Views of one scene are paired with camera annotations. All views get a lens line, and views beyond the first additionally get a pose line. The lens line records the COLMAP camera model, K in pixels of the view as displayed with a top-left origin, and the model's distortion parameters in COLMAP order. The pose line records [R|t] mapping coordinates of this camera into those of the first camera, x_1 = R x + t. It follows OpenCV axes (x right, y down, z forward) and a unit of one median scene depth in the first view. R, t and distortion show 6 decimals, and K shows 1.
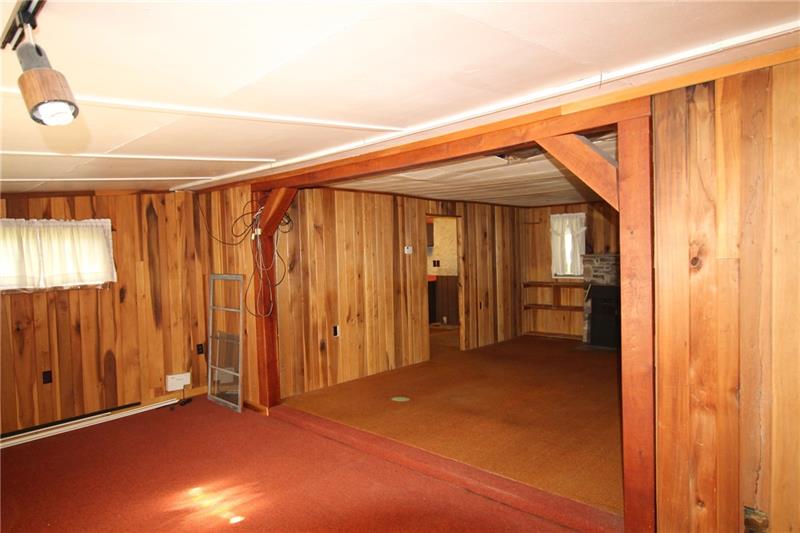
lens RADIAL K [[501.8, 0, 400.0], [0, 501.8, 266.5], [0, 0, 1]] dist [-0.002332, -0.000627]
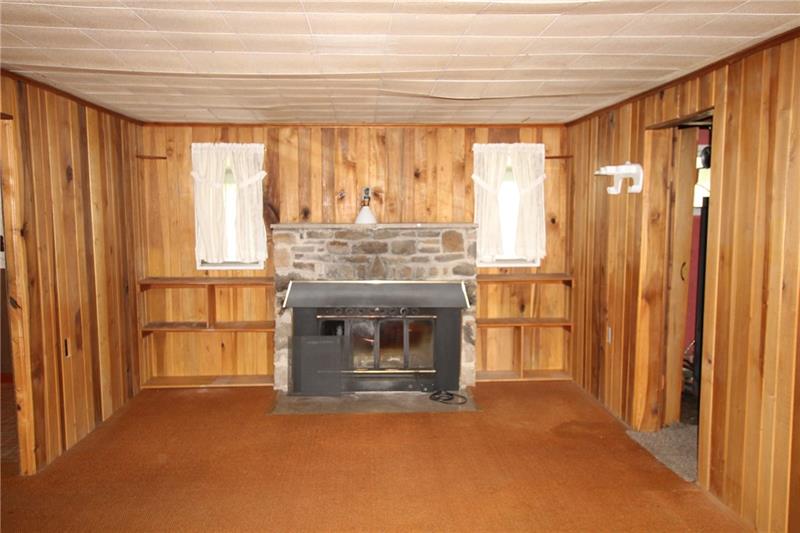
lens RADIAL K [[635.8, 0, 400.0], [0, 635.8, 266.5], [0, 0, 1]] dist [-0.005545, -0.000484]
pose [[0.684948, -0.039254, 0.727534, -0.023454], [0.001886, 0.998640, 0.052106, -0.013412], [-0.728590, -0.034318, 0.684090, 0.432594]]
